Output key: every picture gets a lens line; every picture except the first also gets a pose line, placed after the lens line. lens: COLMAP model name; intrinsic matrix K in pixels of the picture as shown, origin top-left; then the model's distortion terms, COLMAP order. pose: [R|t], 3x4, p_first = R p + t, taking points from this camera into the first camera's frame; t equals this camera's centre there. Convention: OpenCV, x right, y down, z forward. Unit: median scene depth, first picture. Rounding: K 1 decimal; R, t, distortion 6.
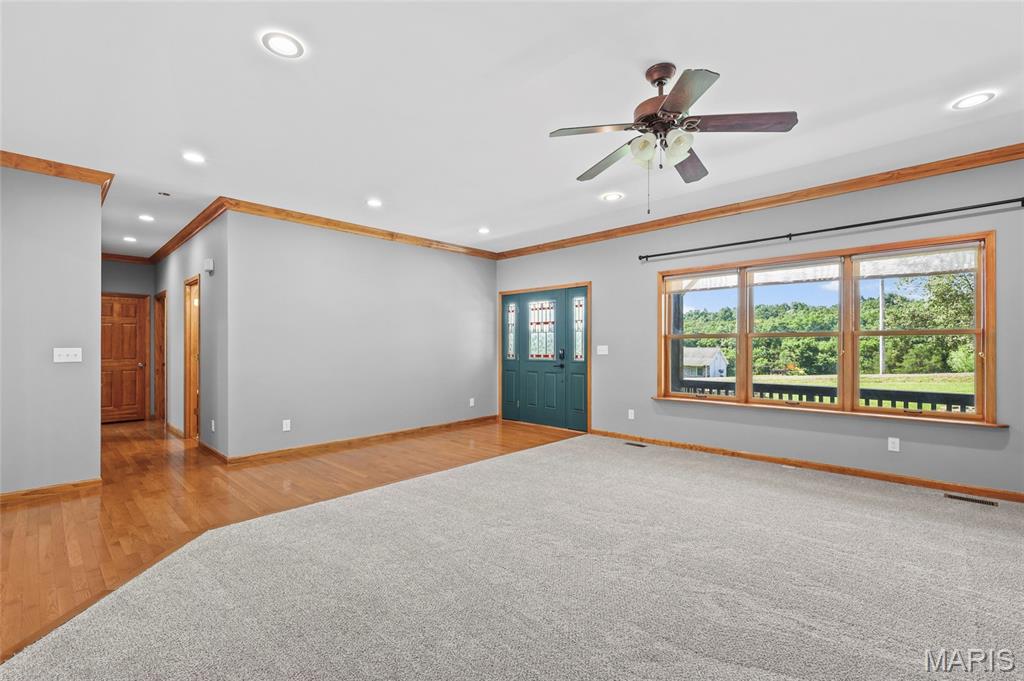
lens RADIAL K [[447.9, 0, 514.9], [0, 447.9, 345.4], [0, 0, 1]] dist [0.003842, 0.000521]
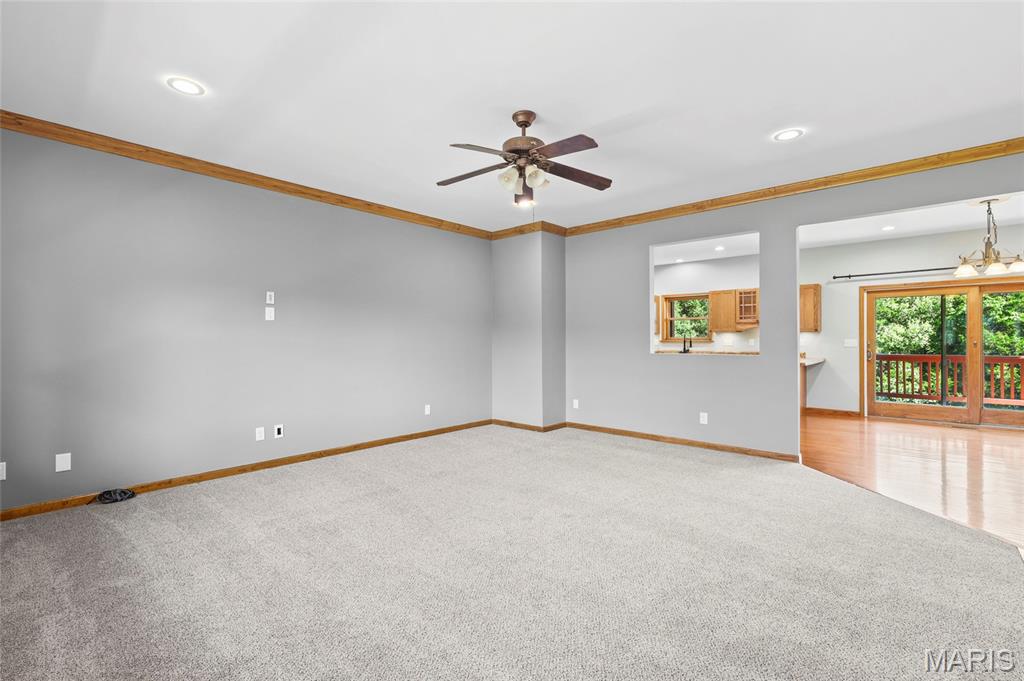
lens RADIAL K [[447.9, 0, 510.7], [0, 447.9, 340.1], [0, 0, 1]] dist [0.003842, 0.000521]
pose [[-0.999738, 0.003816, -0.022550, 0.195362], [0.003967, 0.999970, -0.006677, 0.005894], [0.022524, -0.006764, -0.999723, 1.101040]]
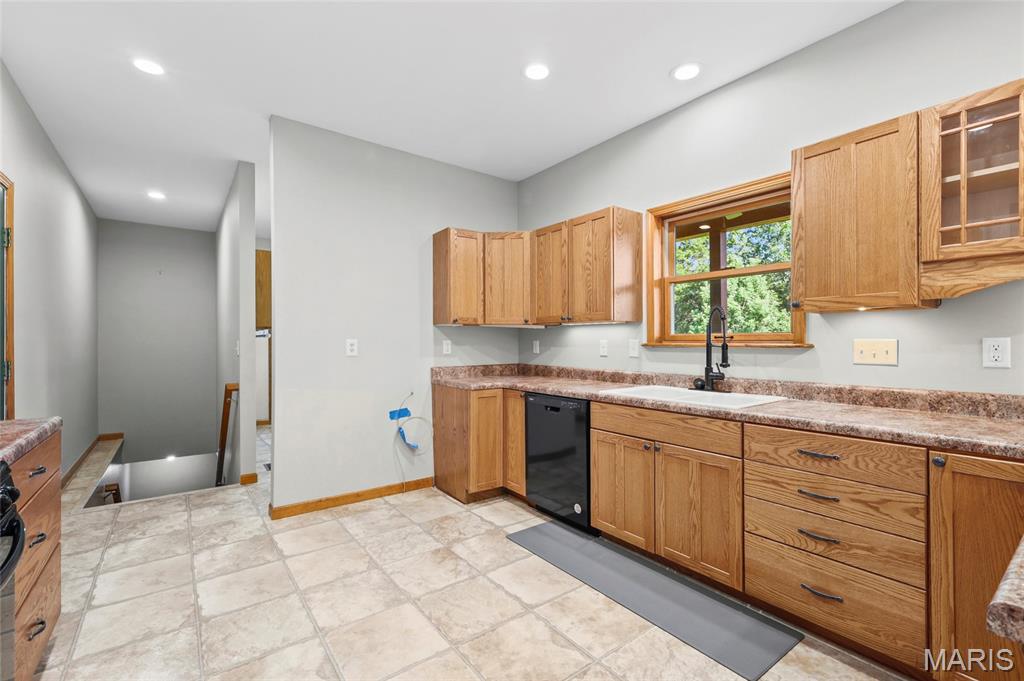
lens RADIAL K [[447.9, 0, 514.0], [0, 447.9, 342.9], [0, 0, 1]] dist [0.003842, 0.000521]
pose [[-0.985242, 0.002649, 0.171144, -0.393020], [0.001829, 0.999986, -0.004950, 0.000334], [-0.171155, -0.004564, -0.985234, -0.082938]]
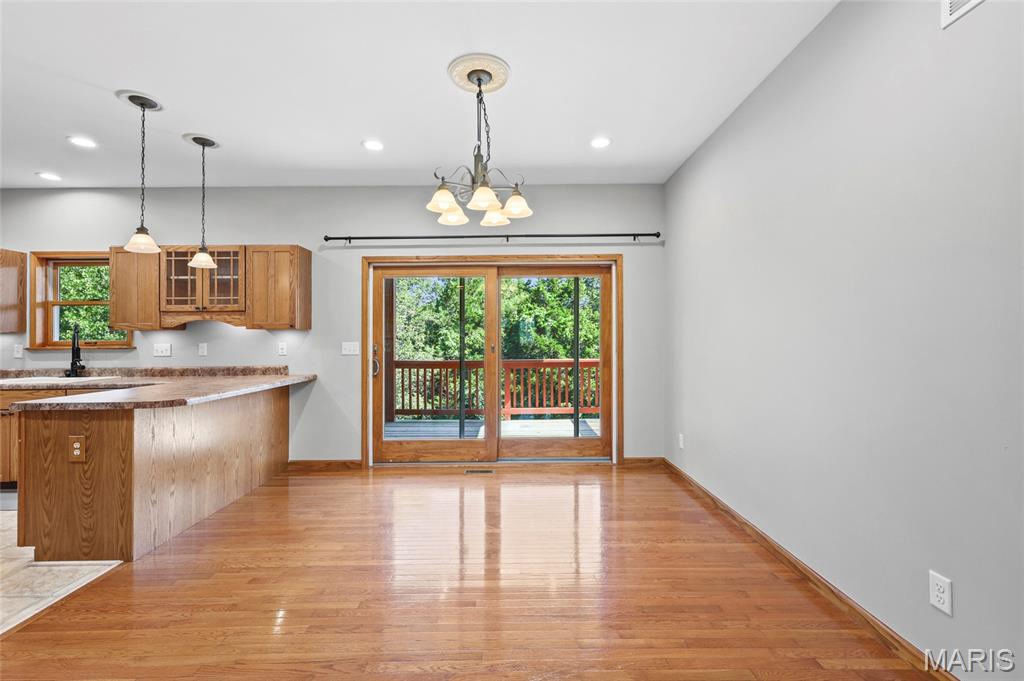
lens RADIAL K [[447.9, 0, 505.3], [0, 447.9, 333.9], [0, 0, 1]] dist [0.003842, 0.000521]
pose [[-0.728987, -0.003001, -0.684521, -0.544071], [0.014831, 0.999686, -0.020177, 0.003295], [0.684366, -0.024861, -0.728714, 0.533640]]
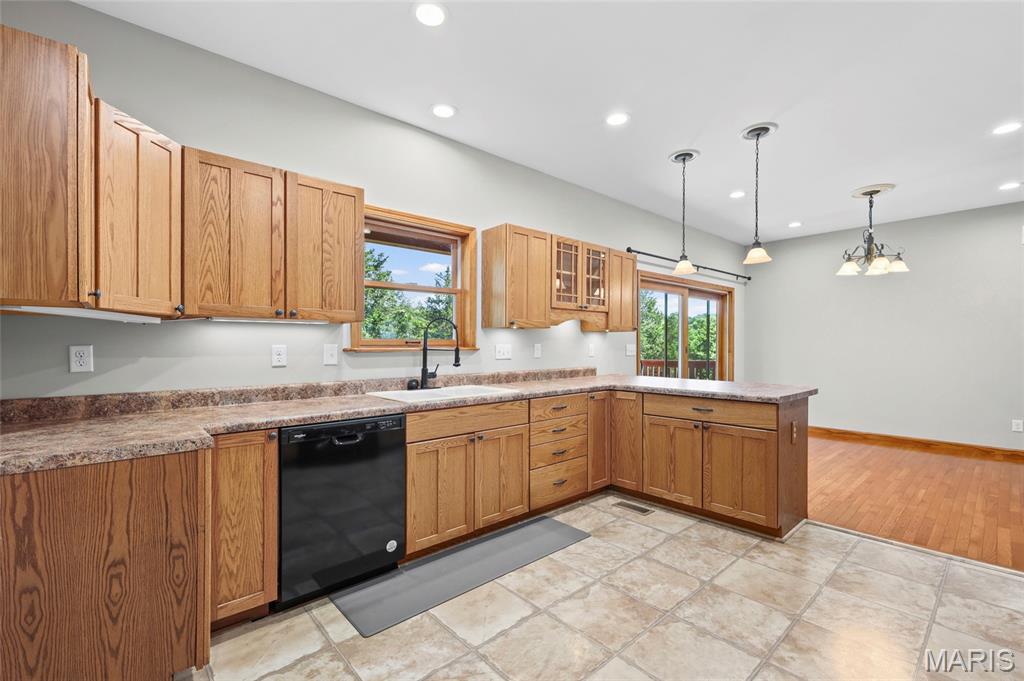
lens RADIAL K [[447.9, 0, 512.6], [0, 447.9, 348.2], [0, 0, 1]] dist [0.003842, 0.000521]
pose [[-0.088392, 0.009930, -0.996036, 0.077598], [0.008467, 0.999922, 0.009218, -0.005375], [0.996050, -0.007619, -0.088469, -0.479025]]
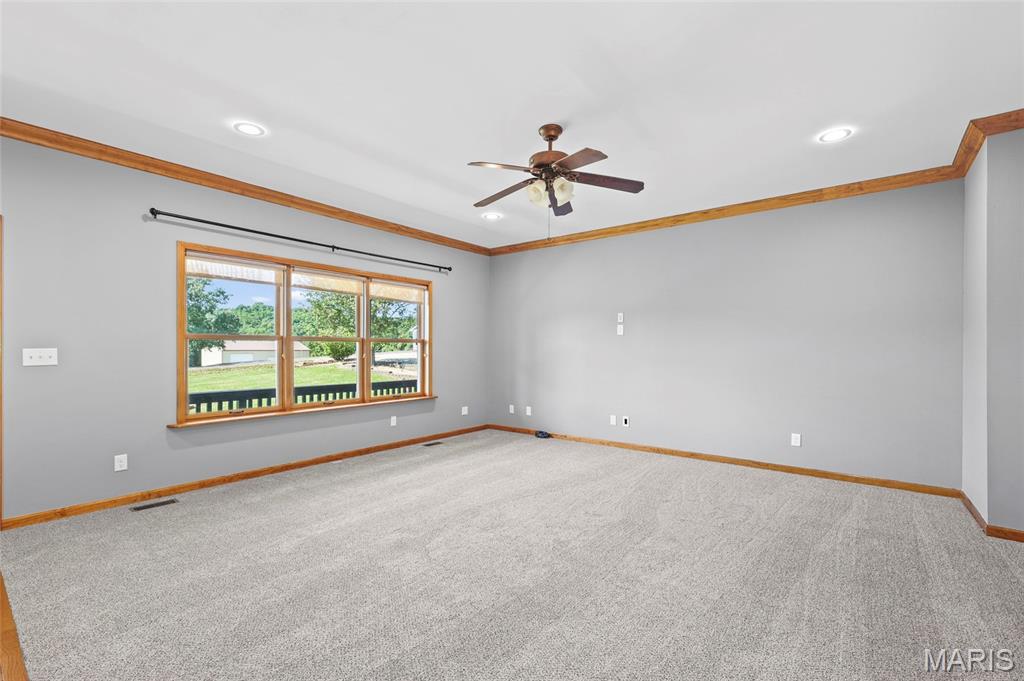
lens RADIAL K [[447.9, 0, 514.3], [0, 447.9, 348.4], [0, 0, 1]] dist [0.003842, 0.000521]
pose [[-0.089470, 0.005376, 0.995975, -0.449873], [-0.005362, 0.999968, -0.005879, 0.002138], [-0.995975, -0.005867, -0.089439, 0.600104]]
